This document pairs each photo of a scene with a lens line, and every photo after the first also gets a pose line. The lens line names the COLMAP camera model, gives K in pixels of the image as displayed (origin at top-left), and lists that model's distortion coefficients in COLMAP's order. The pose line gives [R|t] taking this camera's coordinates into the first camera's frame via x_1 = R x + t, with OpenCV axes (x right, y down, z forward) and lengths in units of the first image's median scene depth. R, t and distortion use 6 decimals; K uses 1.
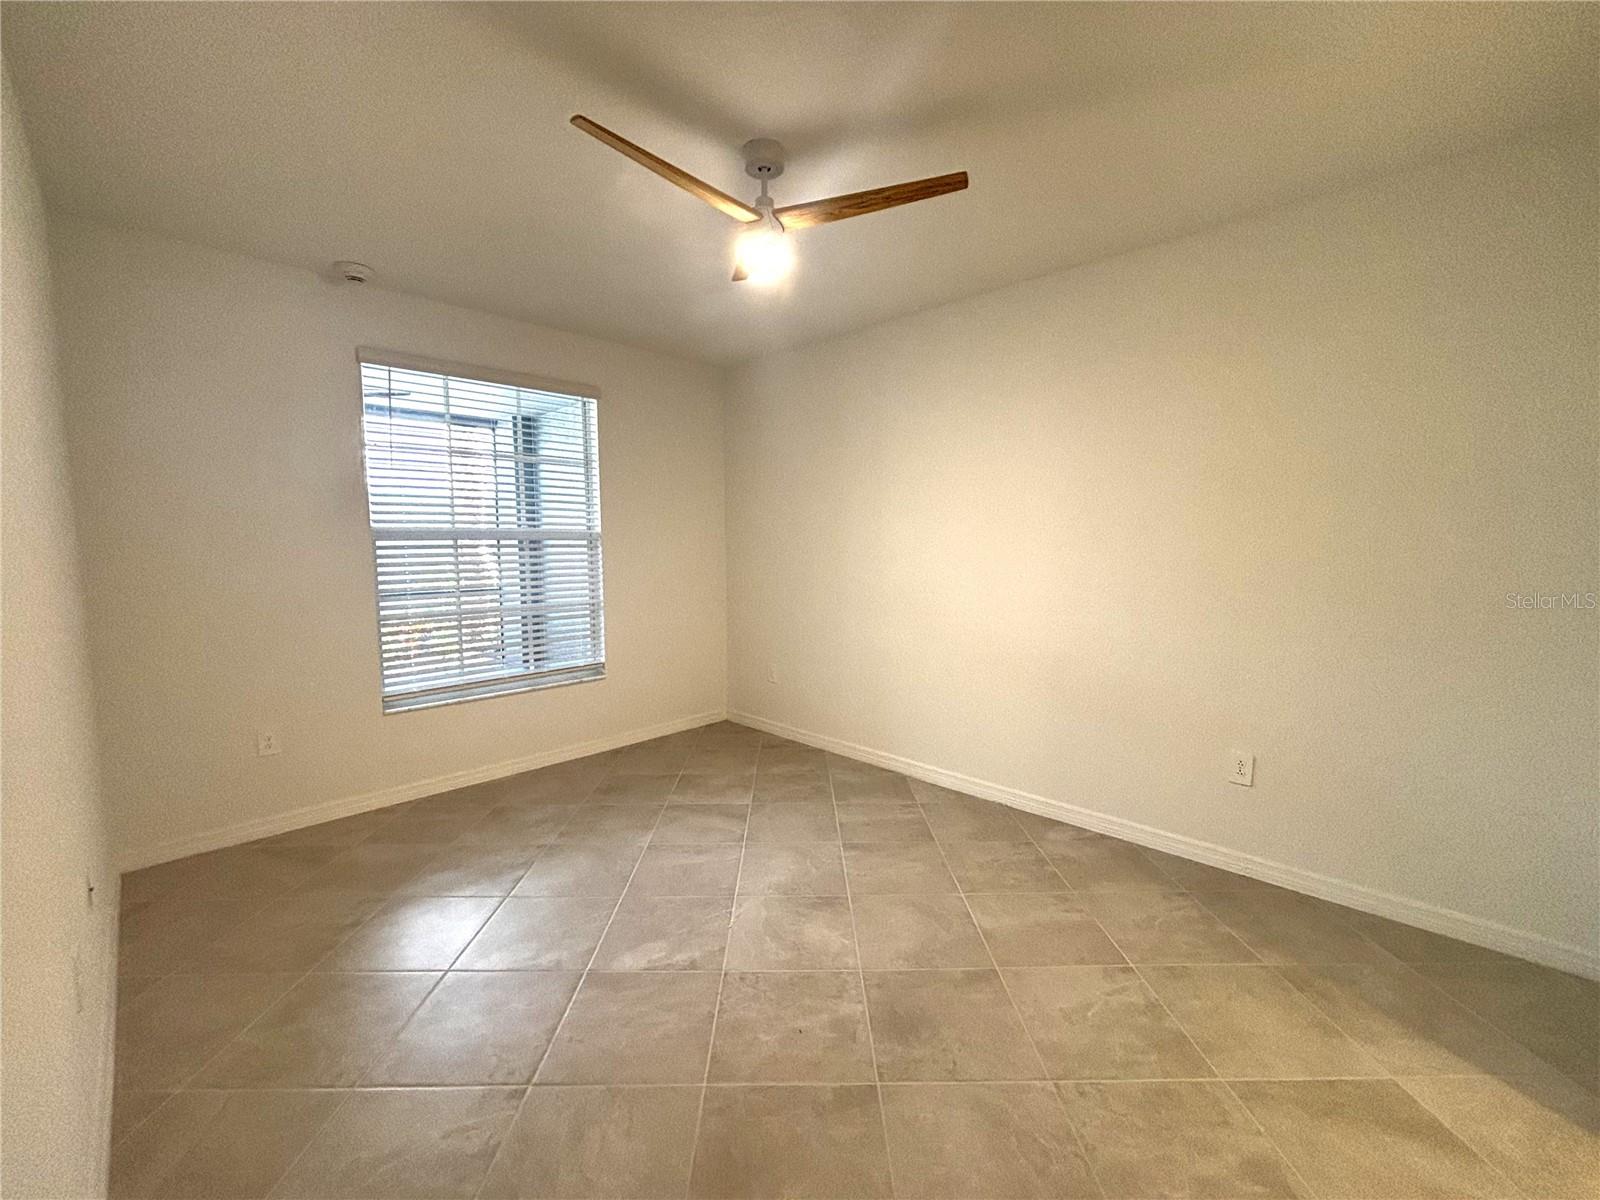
lens RADIAL K [[641.5, 0, 800.0], [0, 641.5, 600.0], [0, 0, 1]] dist [-0.000732, -0.000093]
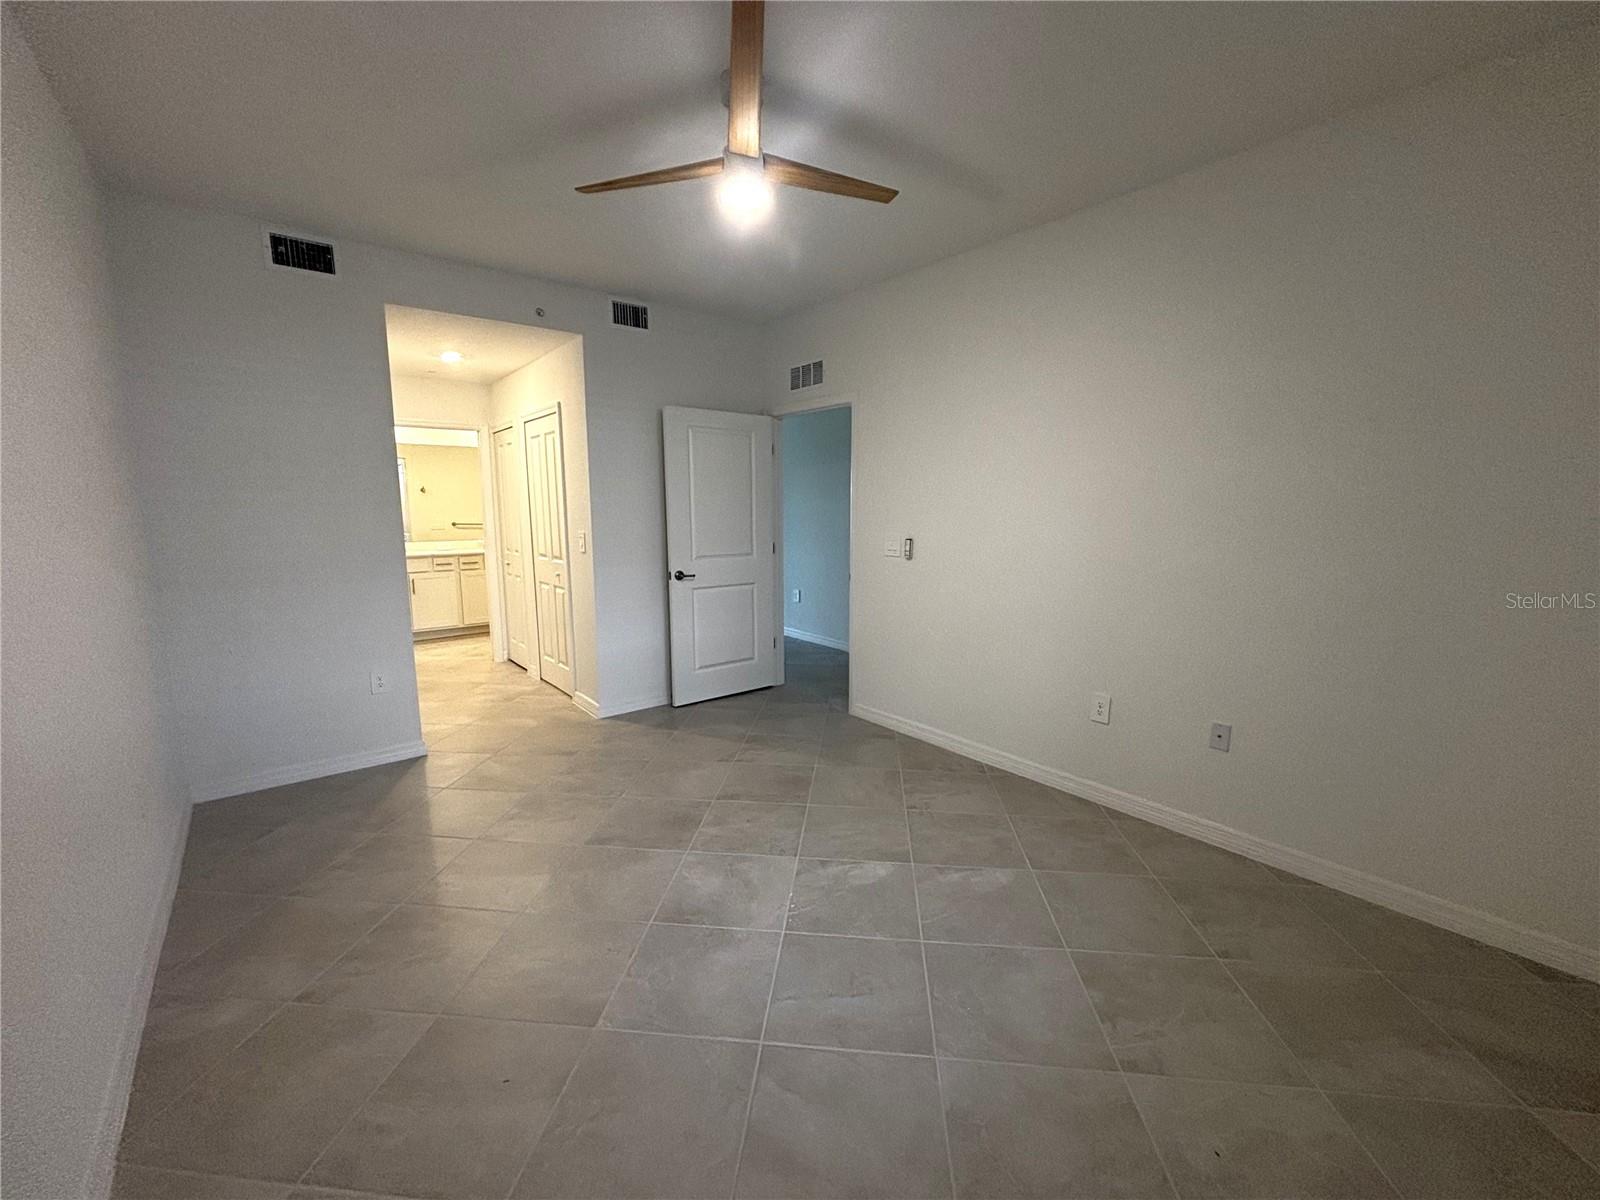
lens RADIAL K [[651.4, 0, 800.0], [0, 651.4, 600.0], [0, 0, 1]] dist [0.017511, -0.000234]
pose [[-0.993296, -0.012648, 0.114903, -0.232179], [0.014900, 0.971695, 0.235767, -0.168420], [-0.114632, 0.235899, -0.964993, 1.859224]]
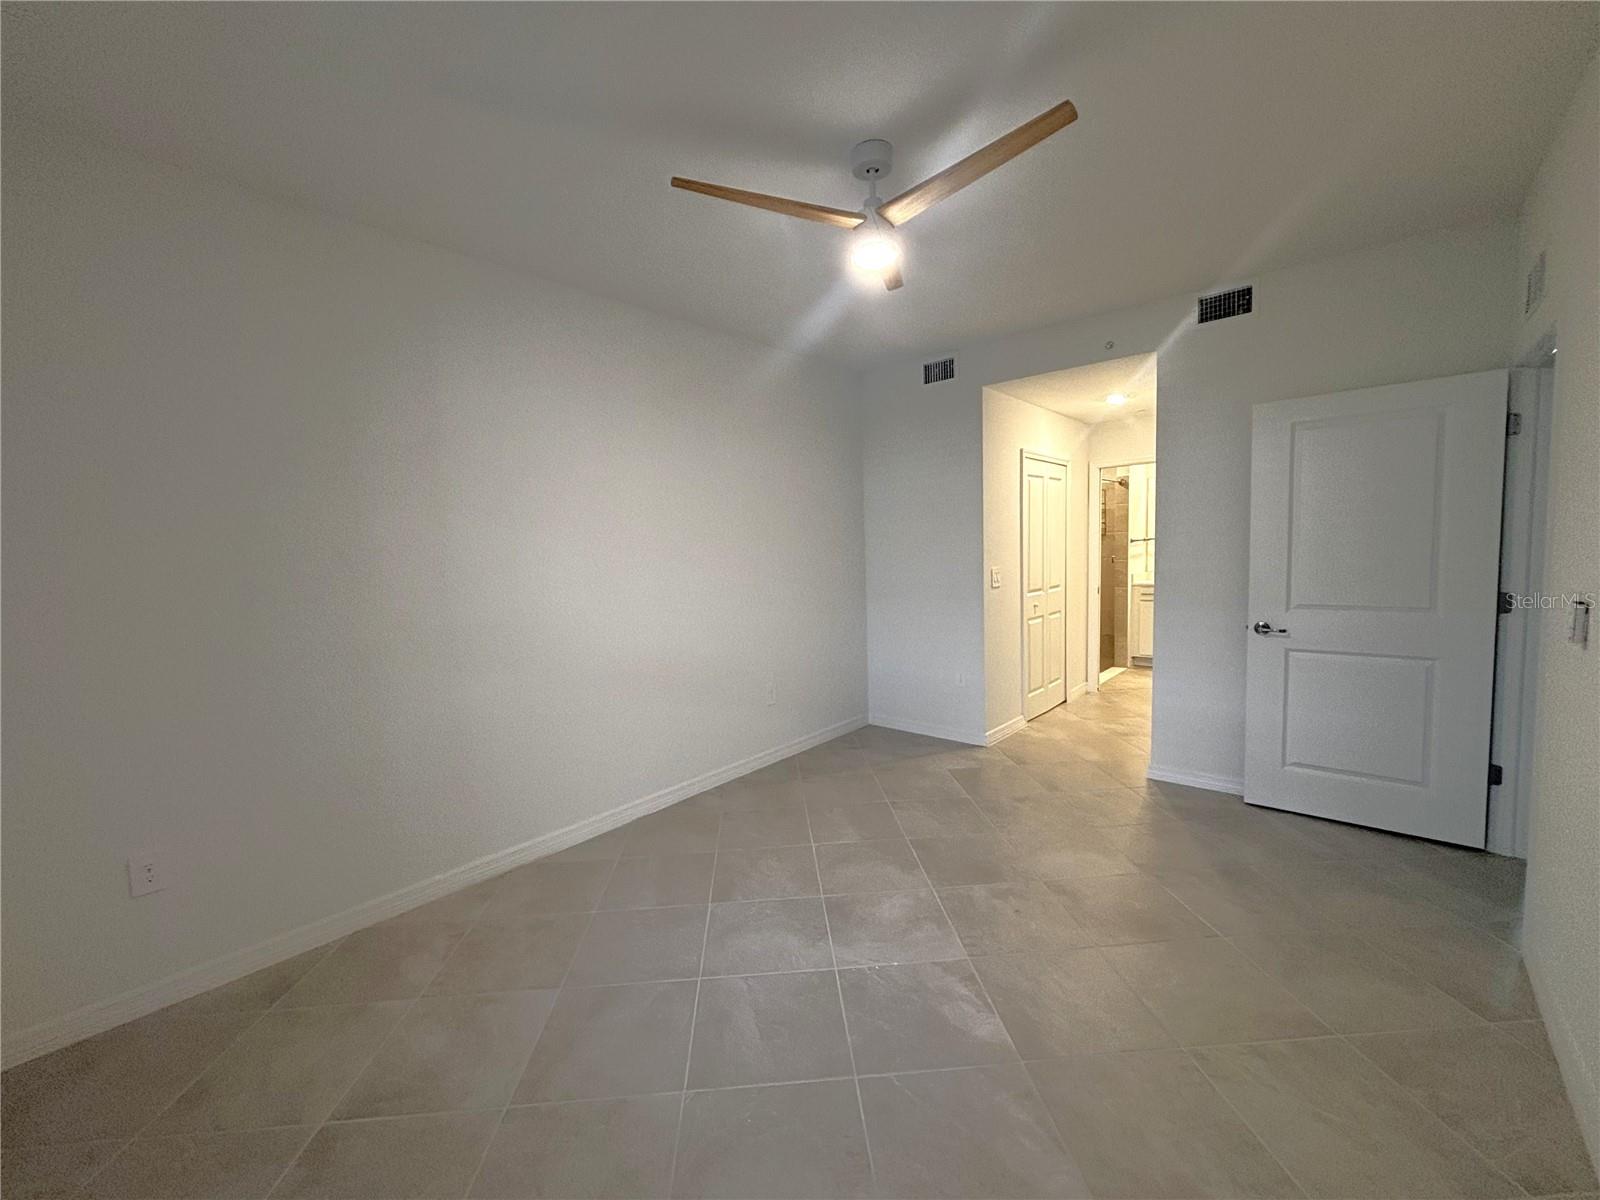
lens RADIAL K [[651.4, 0, 800.0], [0, 651.4, 600.0], [0, 0, 1]] dist [0.017511, -0.000234]
pose [[-0.058369, -0.076605, 0.995352, -0.989312], [0.123433, 0.988847, 0.083343, -0.098658], [-0.990635, 0.127724, -0.048262, 1.113658]]
